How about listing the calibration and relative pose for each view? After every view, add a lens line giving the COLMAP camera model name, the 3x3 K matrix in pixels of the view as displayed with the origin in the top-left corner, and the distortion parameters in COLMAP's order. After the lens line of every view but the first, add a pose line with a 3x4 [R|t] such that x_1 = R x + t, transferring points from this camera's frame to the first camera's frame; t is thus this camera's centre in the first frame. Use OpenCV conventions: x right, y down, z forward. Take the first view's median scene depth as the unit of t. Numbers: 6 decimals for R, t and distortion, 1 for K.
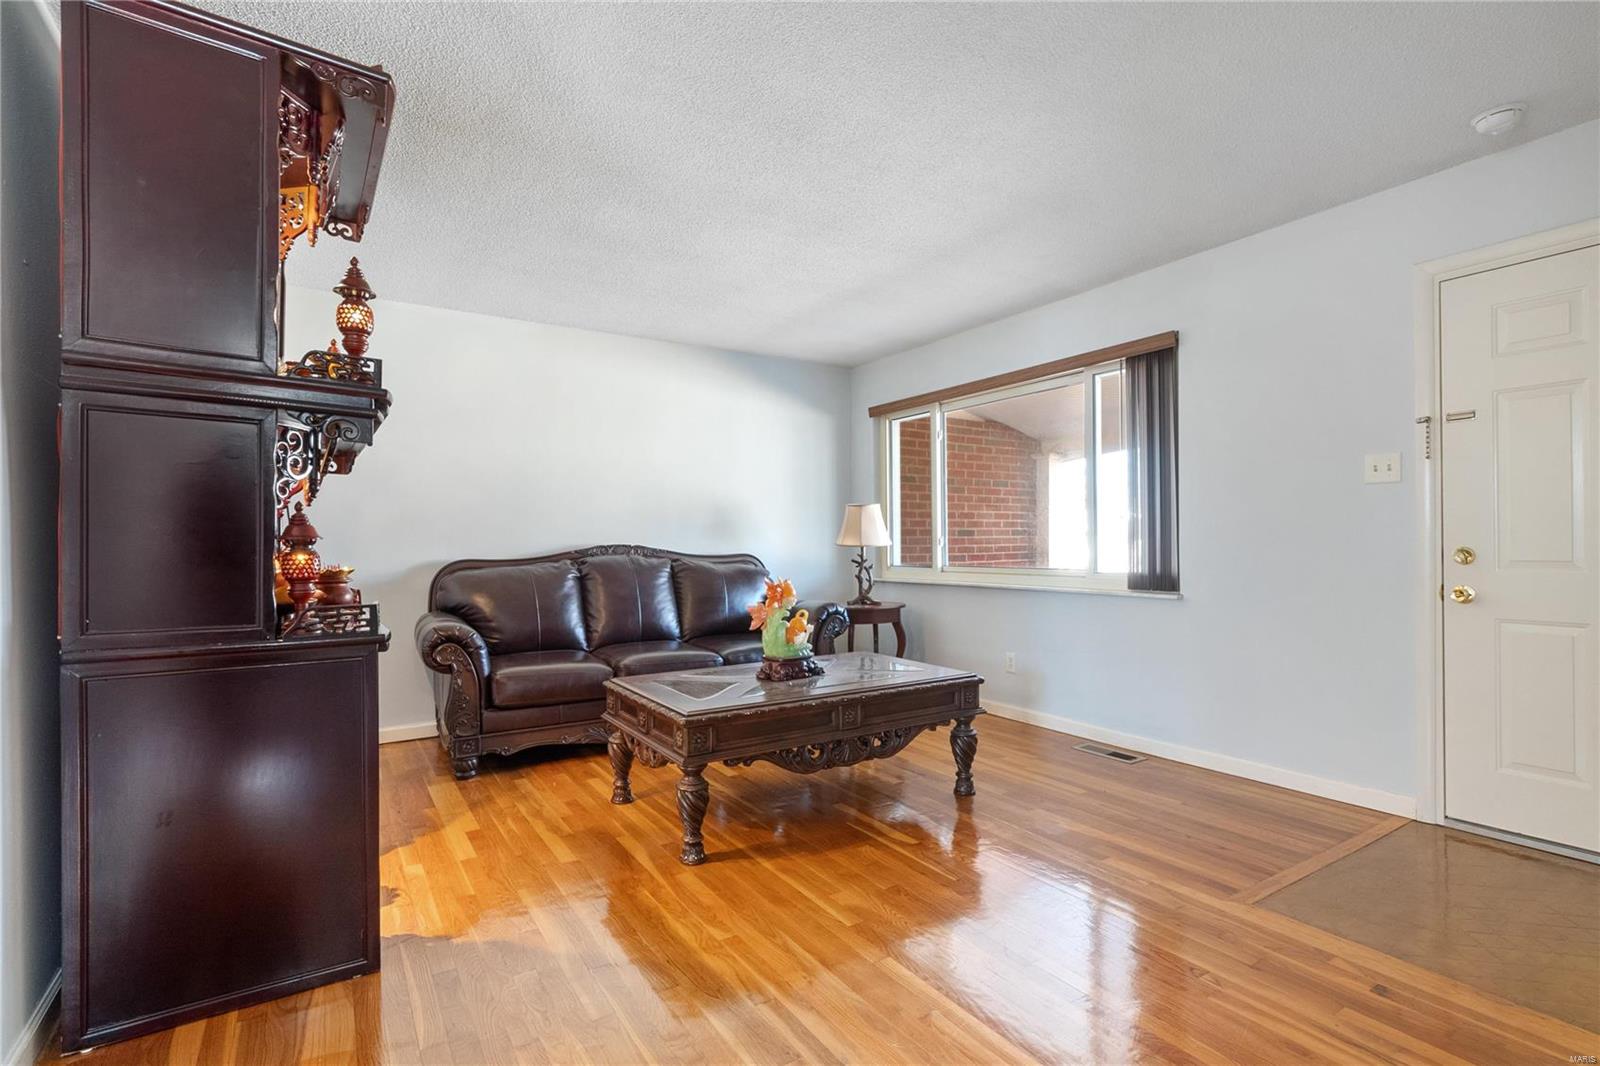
lens RADIAL K [[758.3, 0, 799.9], [0, 758.3, 539.1], [0, 0, 1]] dist [0.001987, -0.000730]
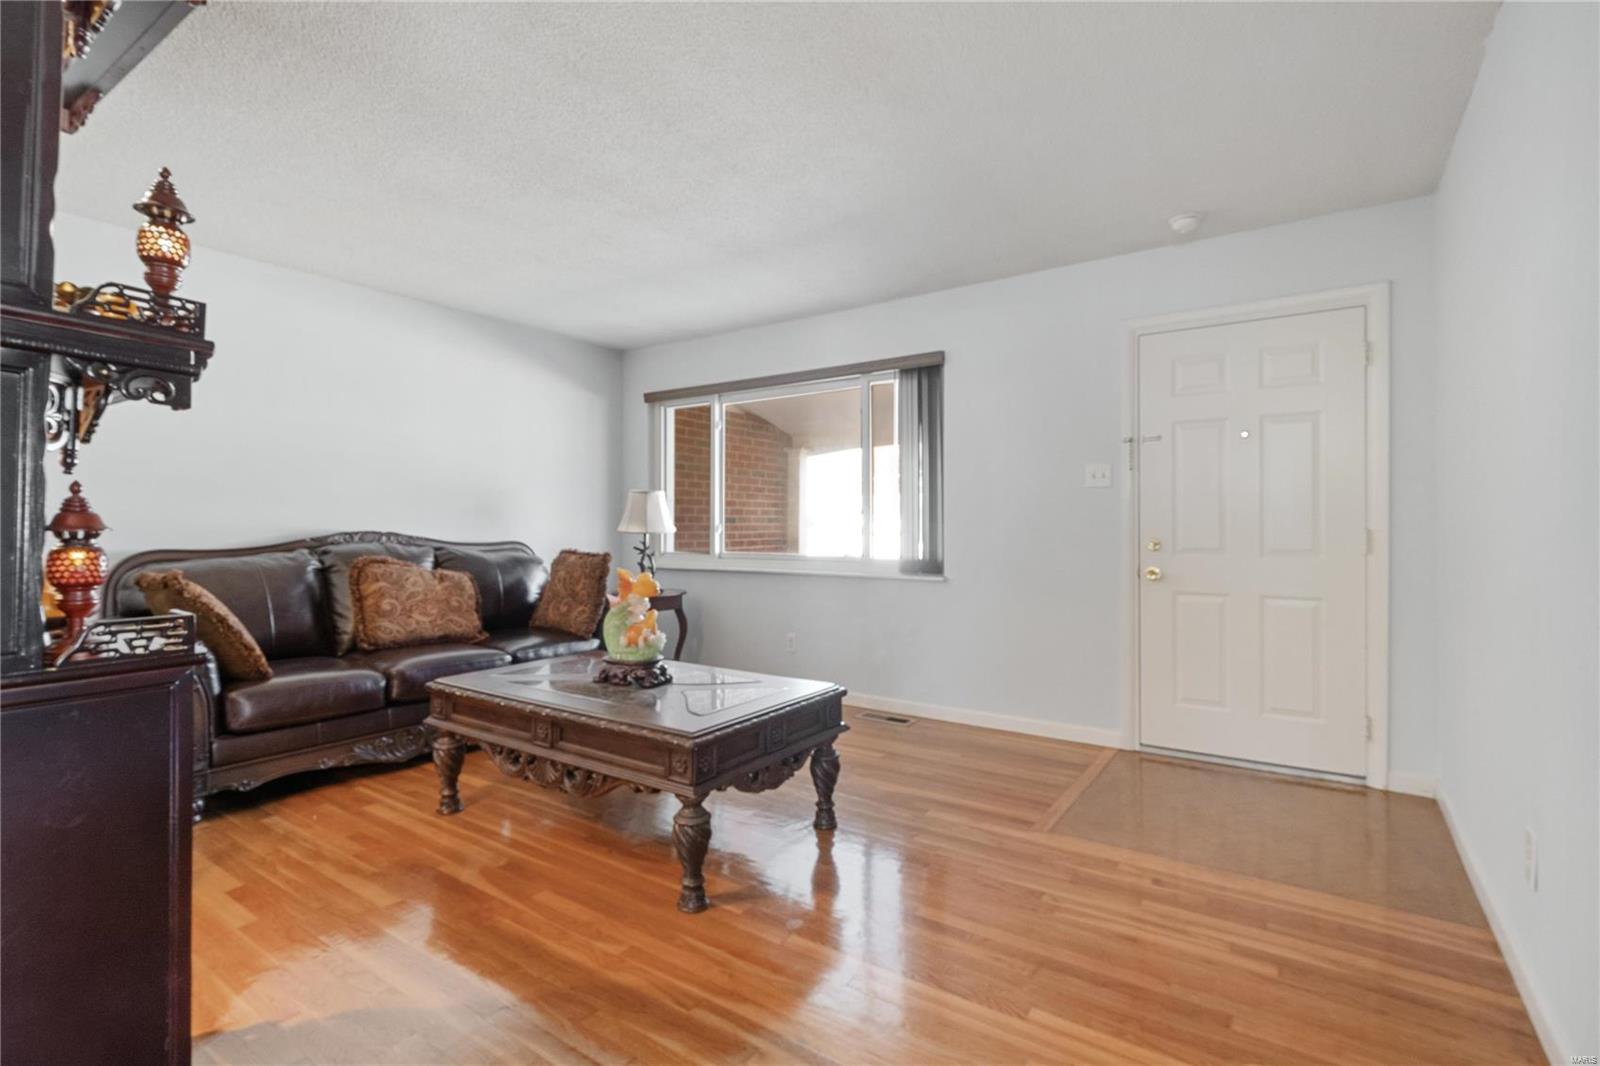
lens RADIAL K [[751.9, 0, 795.2], [0, 751.9, 517.1], [0, 0, 1]] dist [0.000663, -0.000744]
pose [[0.922031, 0.011072, 0.386958, -0.171388], [-0.008621, 0.999930, -0.008070, -0.007996], [-0.387020, 0.004104, 0.922062, 0.027679]]
